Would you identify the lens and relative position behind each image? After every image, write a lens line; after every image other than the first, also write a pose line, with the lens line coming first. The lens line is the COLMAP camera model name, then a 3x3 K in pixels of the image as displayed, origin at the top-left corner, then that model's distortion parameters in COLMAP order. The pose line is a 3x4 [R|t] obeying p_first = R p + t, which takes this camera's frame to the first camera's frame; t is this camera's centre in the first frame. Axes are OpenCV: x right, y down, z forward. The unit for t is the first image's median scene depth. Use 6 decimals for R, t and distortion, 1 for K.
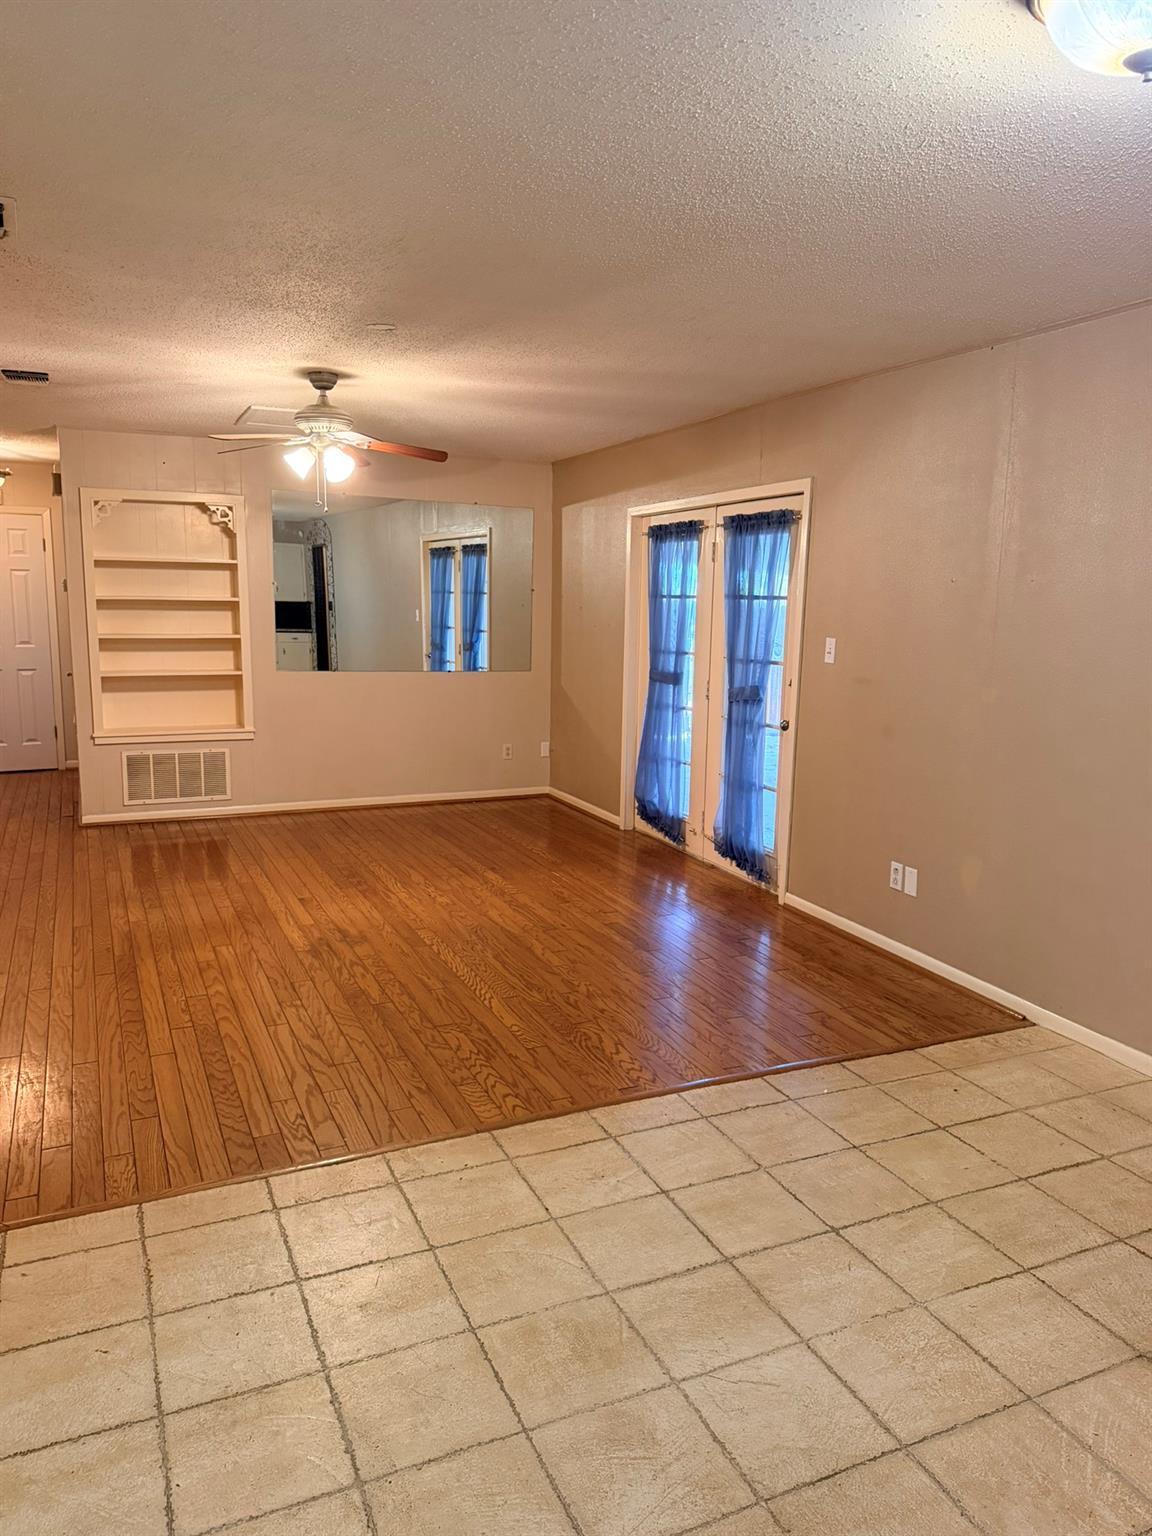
lens RADIAL K [[1079.3, 0, 575.5], [0, 1079.3, 771.6], [0, 0, 1]] dist [0.066585, -0.087285]
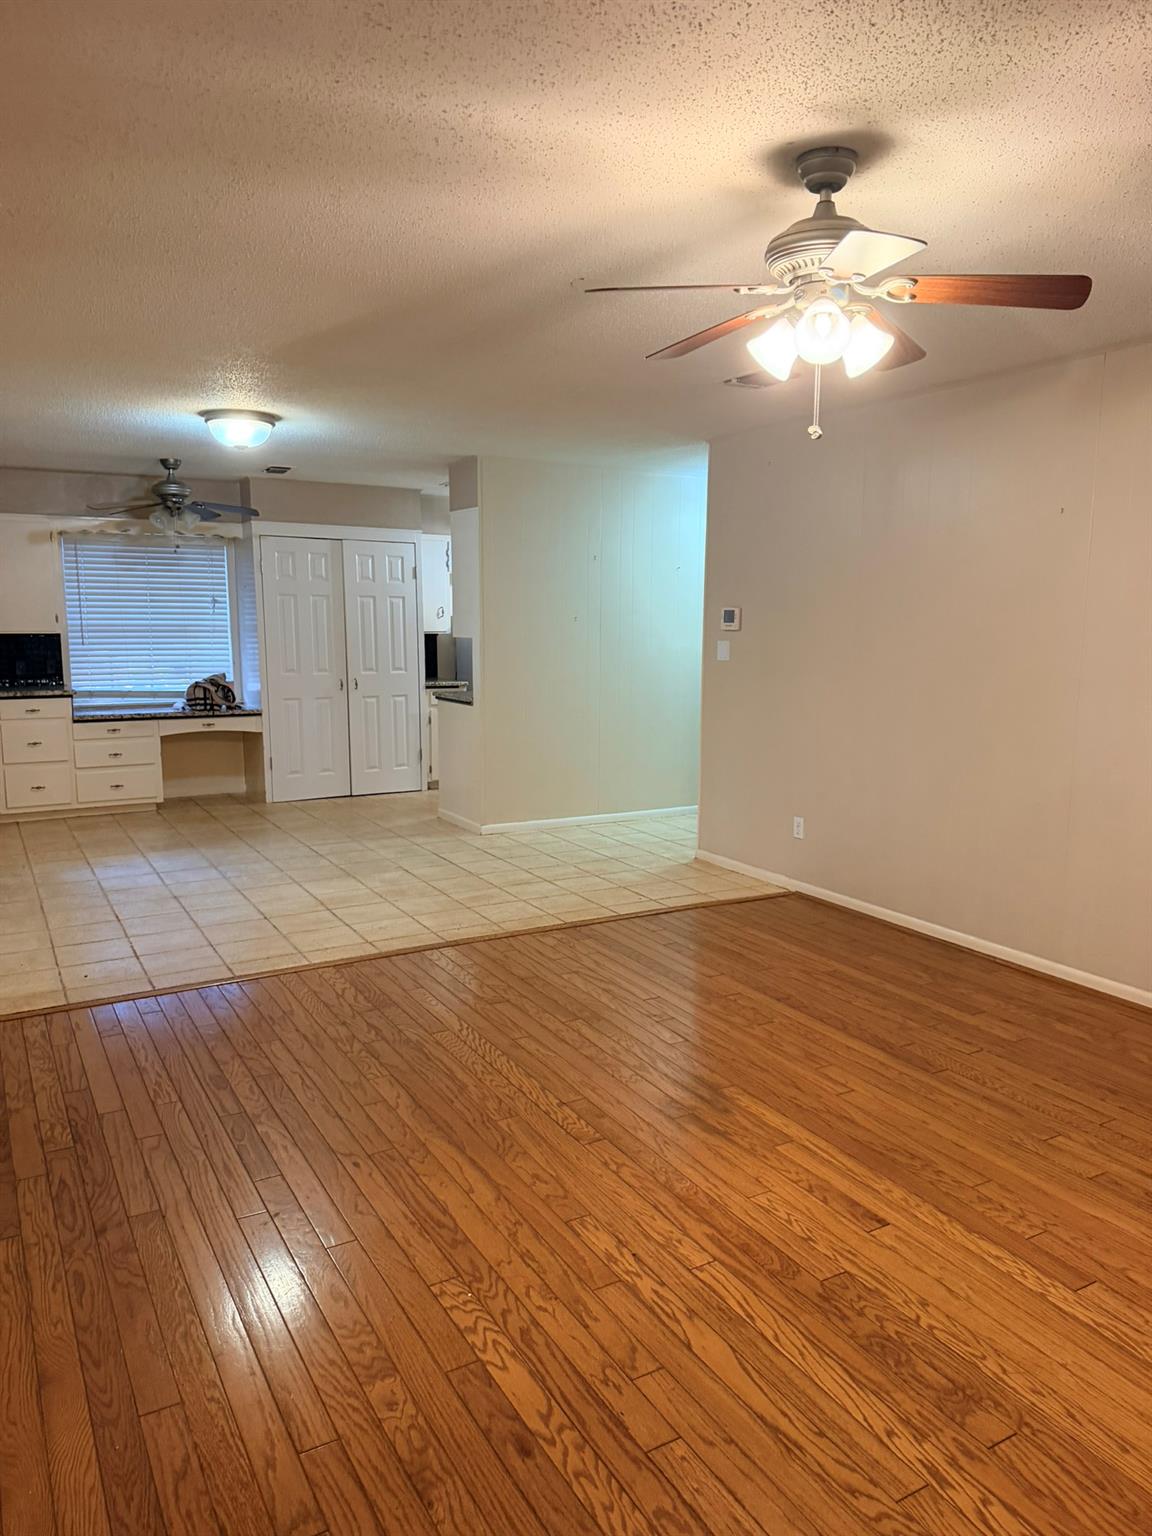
lens RADIAL K [[1079.3, 0, 577.5], [0, 1079.3, 769.3], [0, 0, 1]] dist [0.066585, -0.087285]
pose [[-0.995269, -0.012448, -0.096355, -0.074012], [-0.040800, 0.953620, 0.298235, -0.251131], [0.088174, 0.300755, -0.949617, 1.587582]]
